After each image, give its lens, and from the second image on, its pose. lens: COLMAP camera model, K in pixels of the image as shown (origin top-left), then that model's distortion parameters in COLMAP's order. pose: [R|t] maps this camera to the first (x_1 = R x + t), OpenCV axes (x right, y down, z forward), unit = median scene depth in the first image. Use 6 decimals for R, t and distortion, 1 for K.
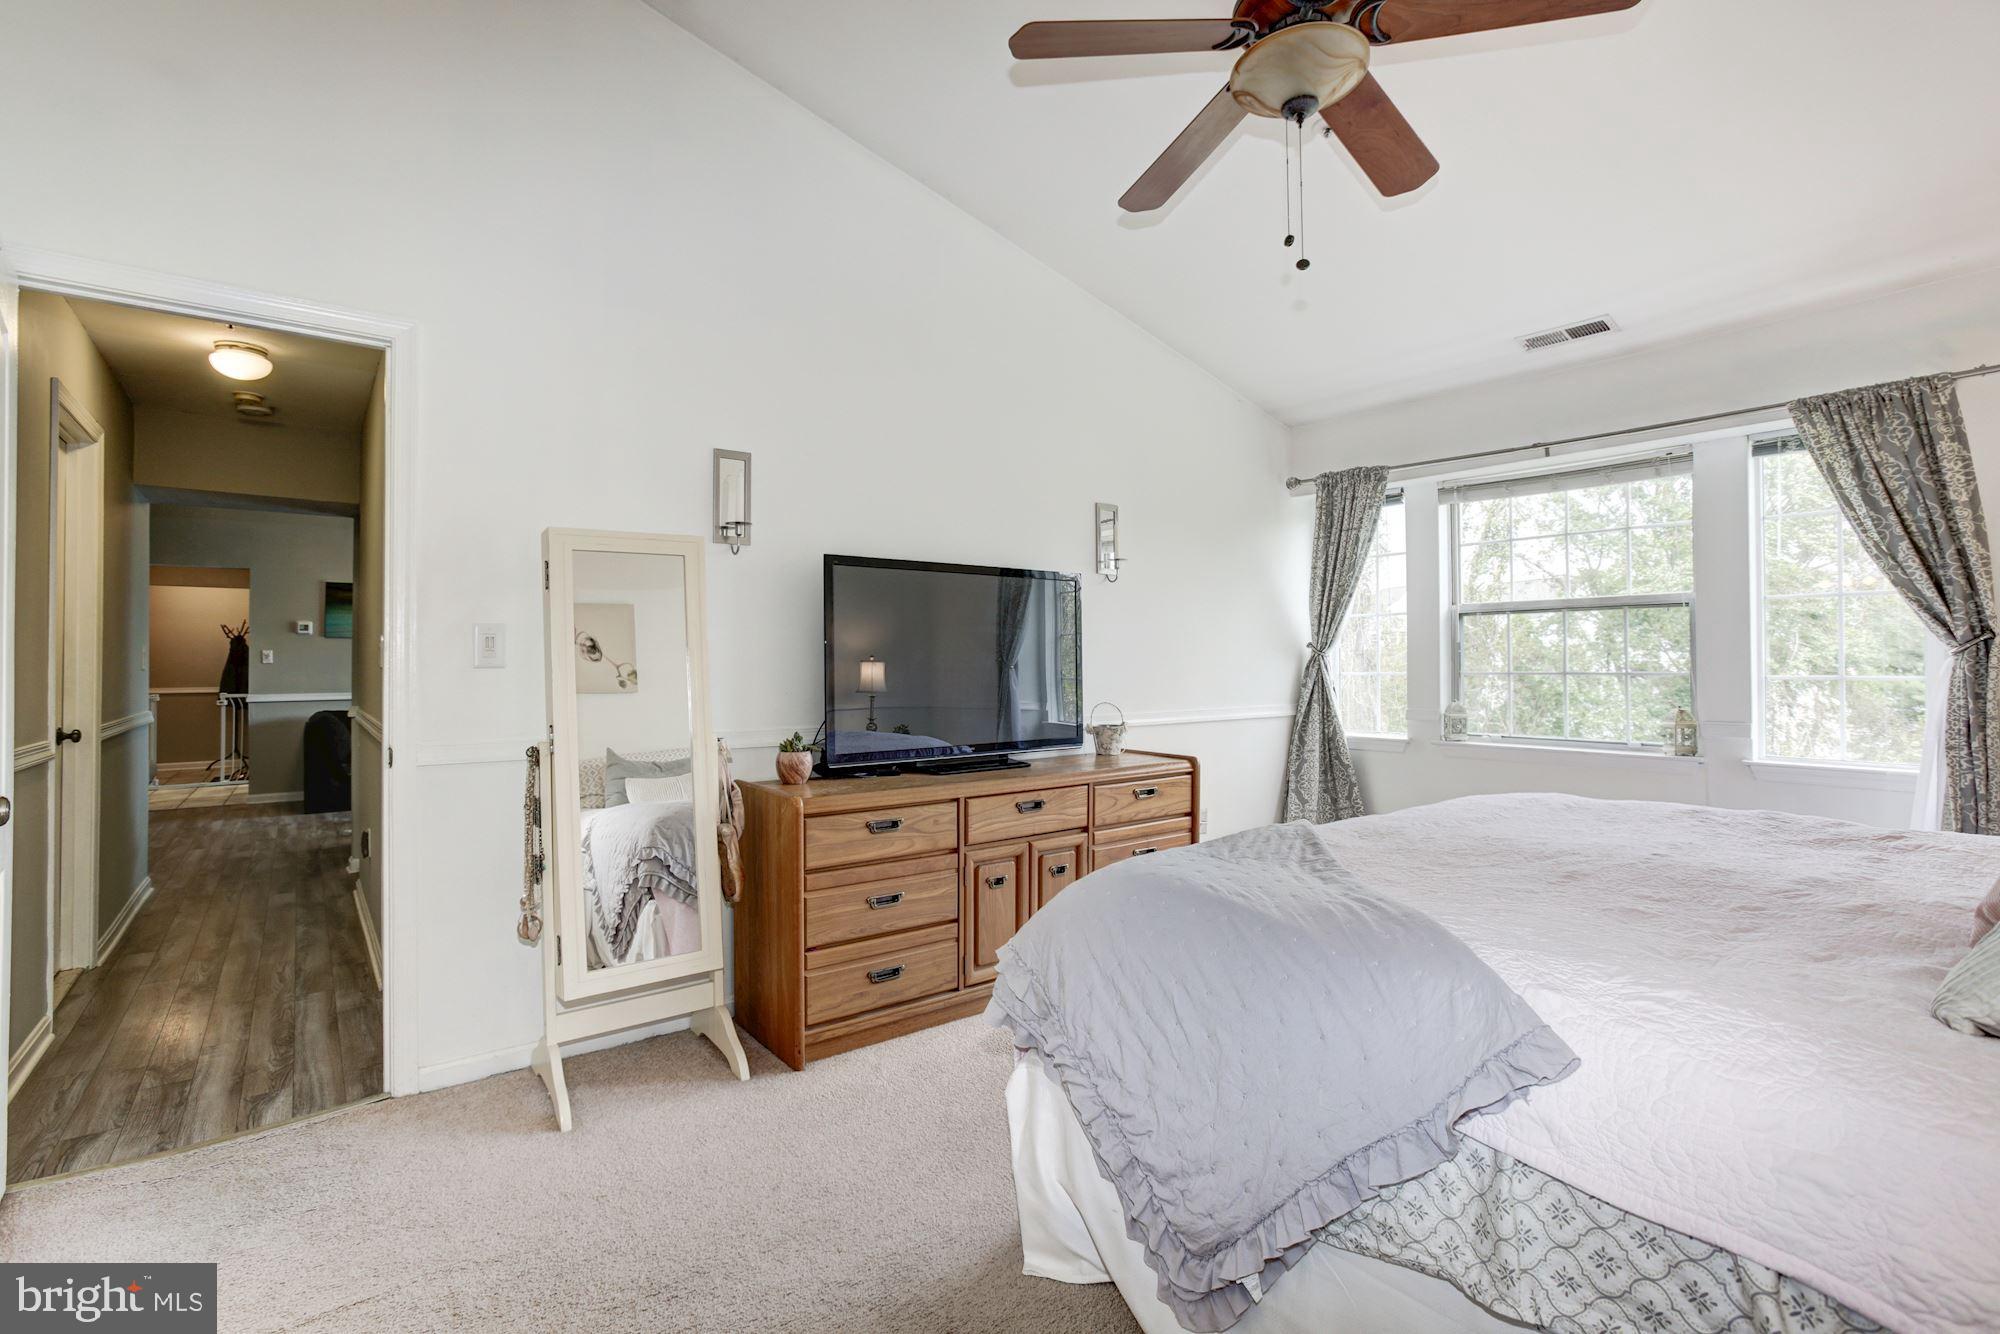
lens RADIAL K [[930.7, 0, 961.4], [0, 930.7, 645.8], [0, 0, 1]] dist [0.000139, 0.000375]
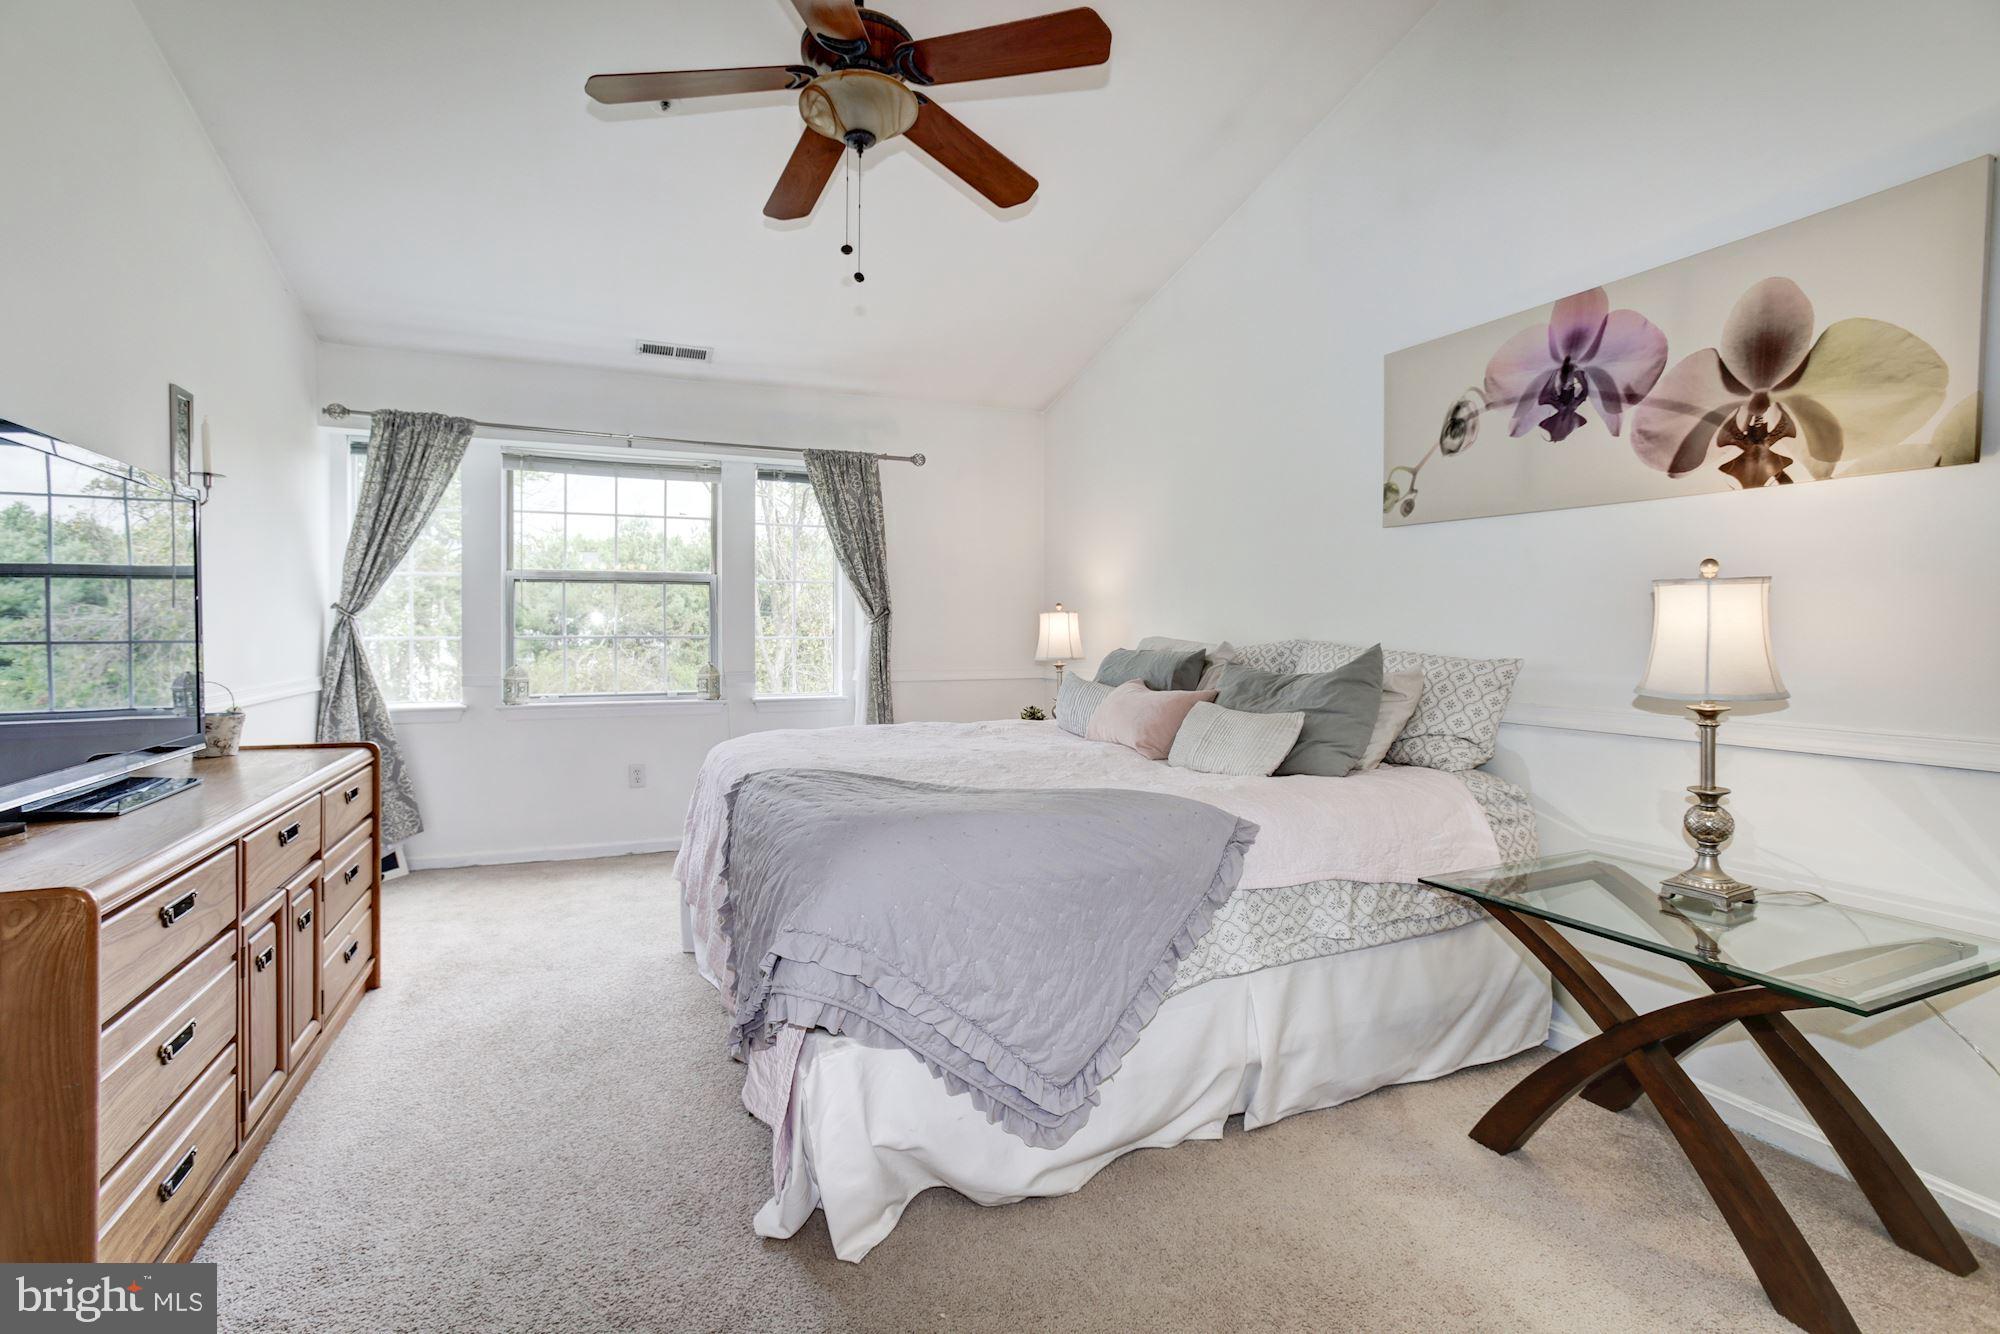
lens RADIAL K [[929.2, 0, 994.2], [0, 929.2, 640.4], [0, 0, 1]] dist [-0.071202, 0.042279]
pose [[0.243651, -0.006186, 0.969843, -0.327727], [-0.020141, 0.999732, 0.011437, 0.010607], [-0.969654, -0.022320, 0.243461, 0.262573]]
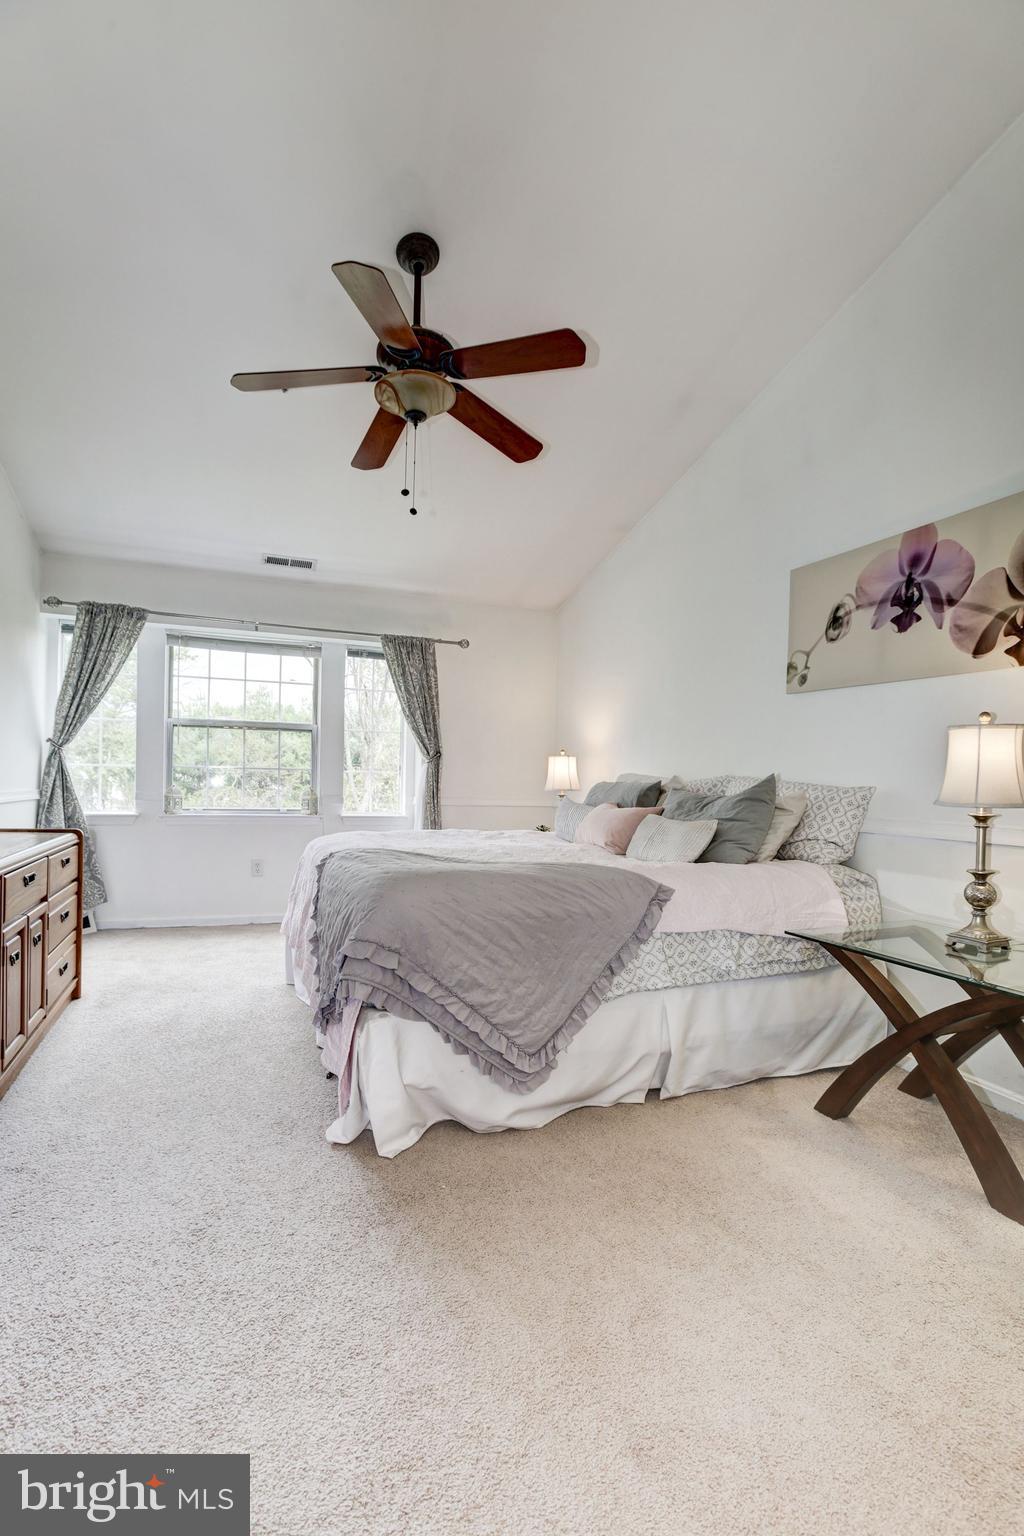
lens RADIAL K [[713.6, 0, 502.2], [0, 713.6, 803.1], [0, 0, 1]] dist [-0.071202, 0.042279]
pose [[0.282691, -0.017922, 0.959044, -0.382460], [-0.043770, 0.998543, 0.031562, 0.031089], [-0.958212, -0.050900, 0.281495, 0.221952]]
